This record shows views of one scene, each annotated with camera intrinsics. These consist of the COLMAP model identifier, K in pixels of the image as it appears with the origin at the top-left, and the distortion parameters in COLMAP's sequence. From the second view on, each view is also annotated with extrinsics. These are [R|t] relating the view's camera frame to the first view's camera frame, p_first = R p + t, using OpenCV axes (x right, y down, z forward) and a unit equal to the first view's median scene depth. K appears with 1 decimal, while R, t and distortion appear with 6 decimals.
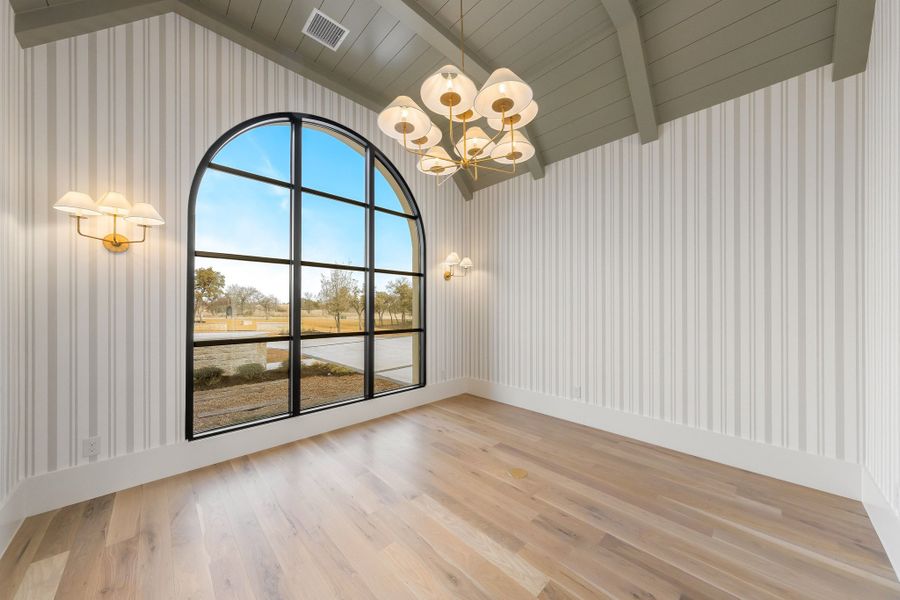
lens RADIAL K [[305.7, 0, 449.7], [0, 305.7, 303.4], [0, 0, 1]] dist [0.000030, 0.000015]
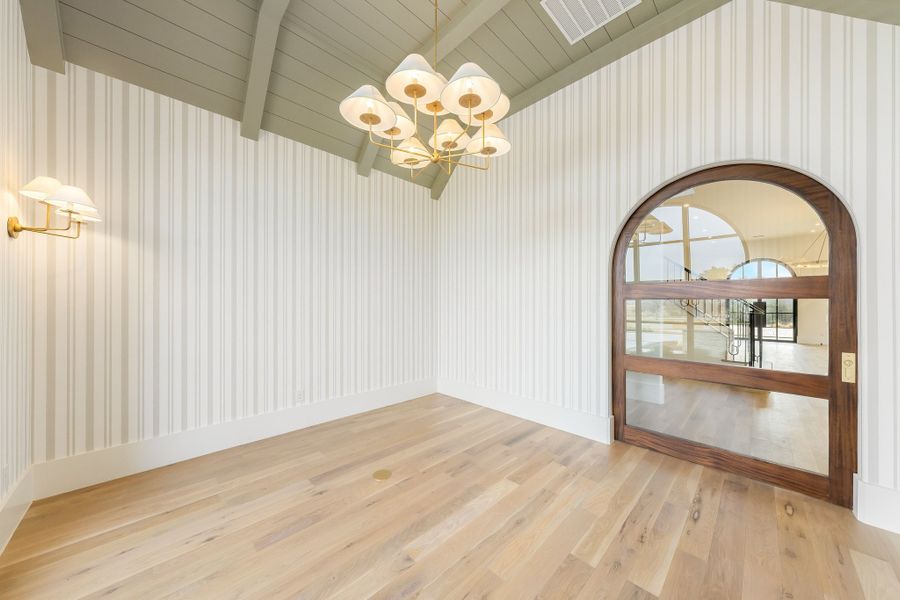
lens RADIAL K [[305.7, 0, 449.7], [0, 305.7, 303.4], [0, 0, 1]] dist [0.000030, 0.000015]
pose [[-0.007160, 0.006667, 0.999952, -0.764989], [-0.011108, 0.999916, -0.006747, 0.010582], [-0.999913, -0.011156, -0.007085, 0.801563]]
